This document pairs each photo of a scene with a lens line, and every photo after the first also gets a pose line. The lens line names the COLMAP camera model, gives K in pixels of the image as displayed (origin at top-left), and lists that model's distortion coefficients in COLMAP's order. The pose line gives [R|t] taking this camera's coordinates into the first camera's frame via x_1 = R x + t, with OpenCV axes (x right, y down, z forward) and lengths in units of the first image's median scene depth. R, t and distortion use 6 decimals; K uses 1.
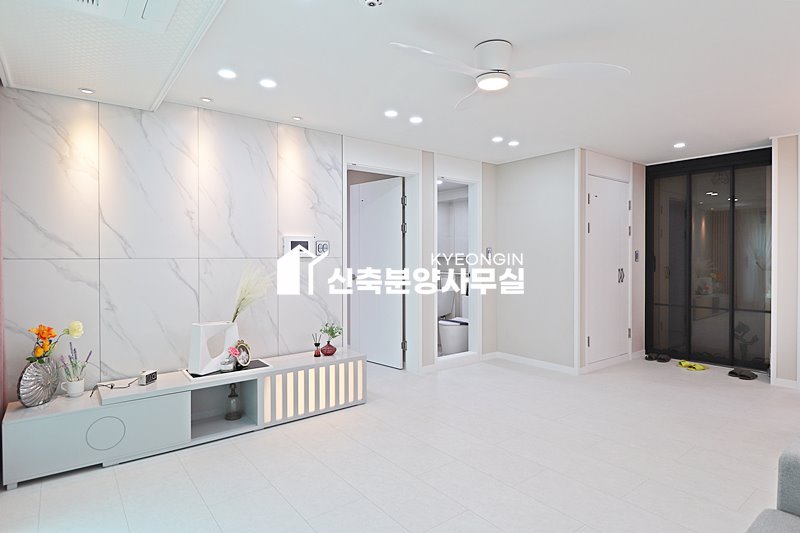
lens RADIAL K [[440.3, 0, 402.8], [0, 440.3, 260.9], [0, 0, 1]] dist [0.001300, -0.009079]
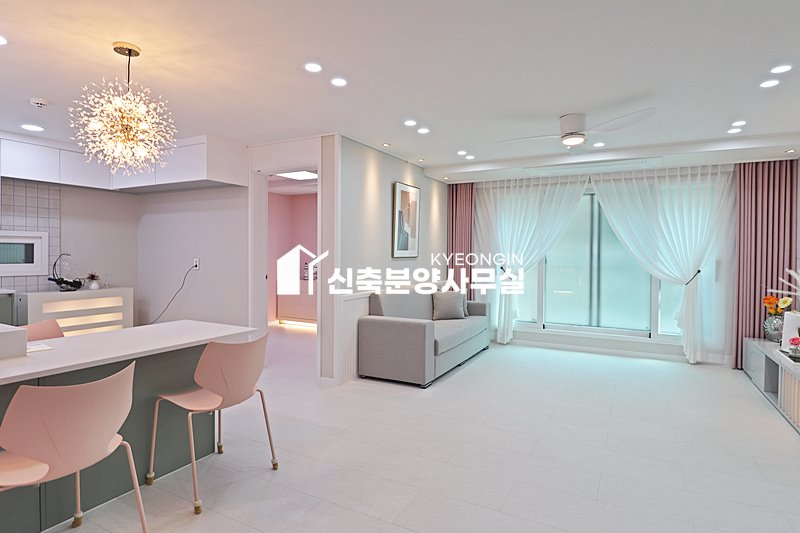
lens RADIAL K [[440.3, 0, 405.1], [0, 440.3, 259.1], [0, 0, 1]] dist [0.001300, -0.009079]
pose [[-0.907866, 0.003907, -0.419242, 0.876775], [-0.006472, 0.999707, 0.023330, -0.023990], [0.419210, 0.023893, -0.907575, 1.383390]]
